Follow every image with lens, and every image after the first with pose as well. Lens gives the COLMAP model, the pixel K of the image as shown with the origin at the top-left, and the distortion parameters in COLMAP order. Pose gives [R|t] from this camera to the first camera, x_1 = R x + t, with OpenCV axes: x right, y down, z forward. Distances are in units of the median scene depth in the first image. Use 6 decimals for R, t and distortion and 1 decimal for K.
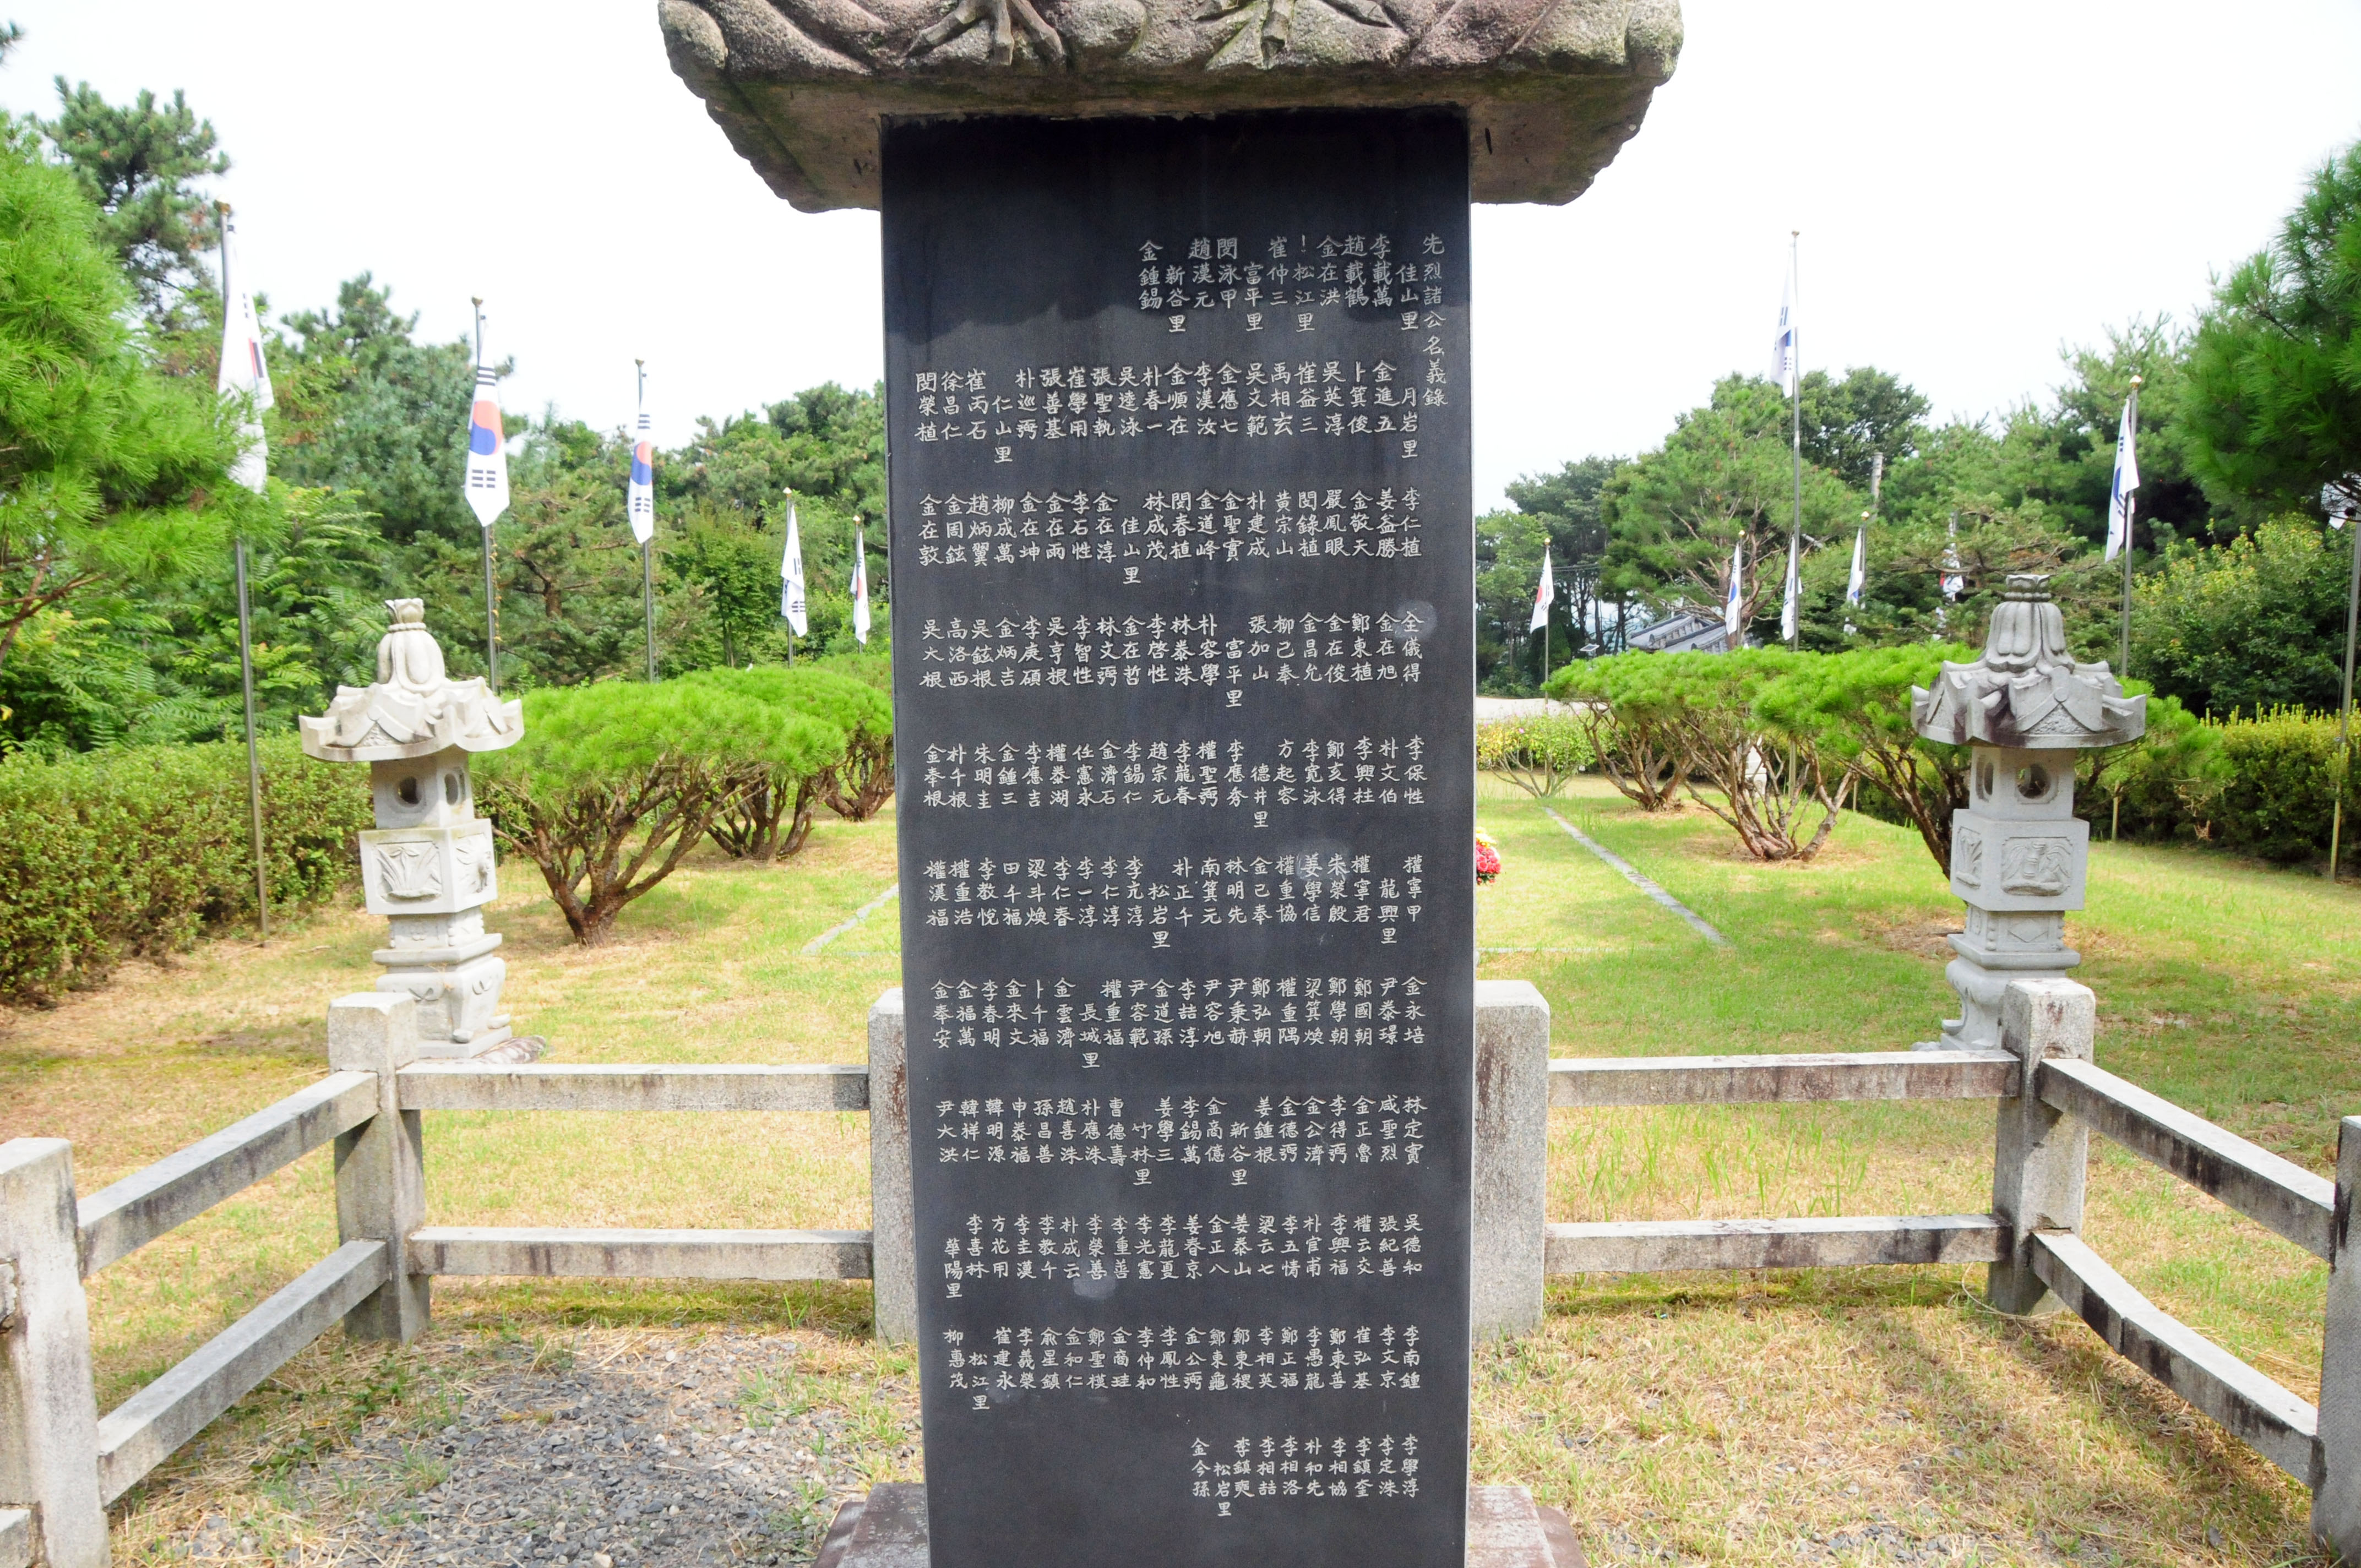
lens RADIAL K [[1874.8, 0, 1132.4], [0, 1874.8, 791.2], [0, 0, 1]] dist [-0.103994, 0.001723]
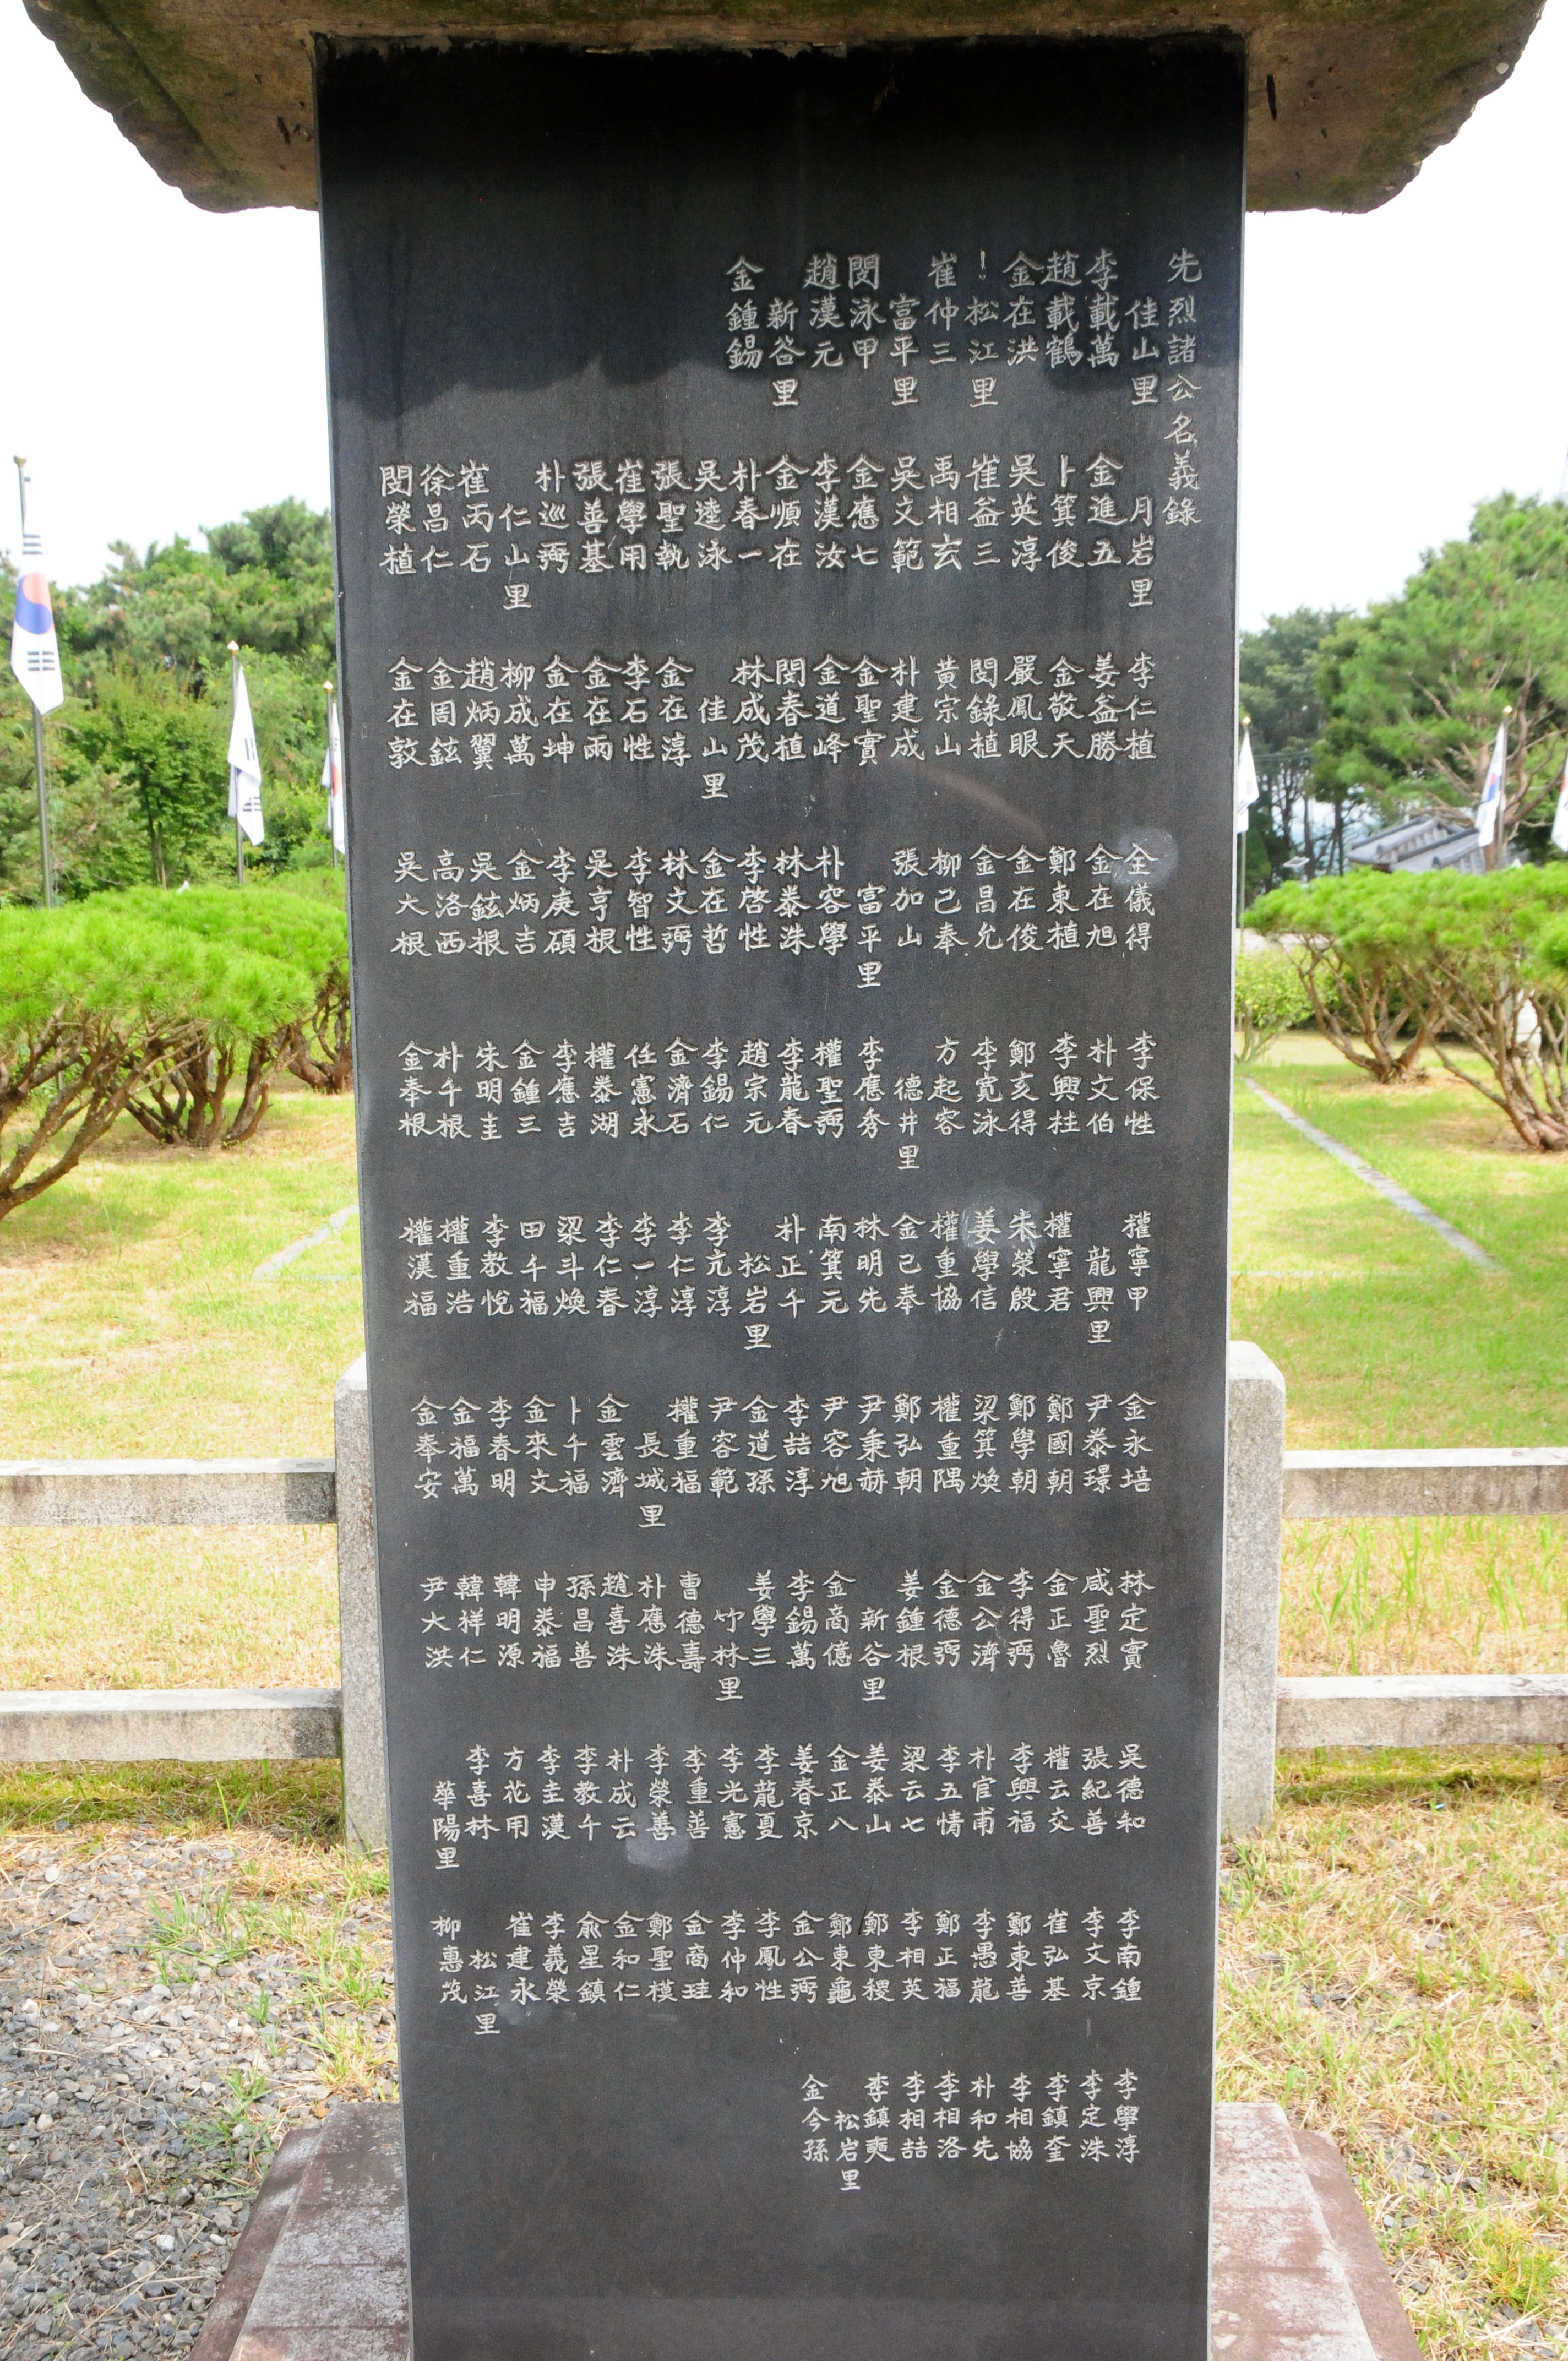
lens RADIAL K [[2441.8, 0, 784.0], [0, 2441.8, 1180.5], [0, 0, 1]] dist [-0.020703, 0.180277]
pose [[0.999359, 0.000436, 0.035807, -0.006461], [-0.002374, 0.998532, 0.054104, -0.023046], [-0.035731, -0.054154, 0.997893, 0.134736]]
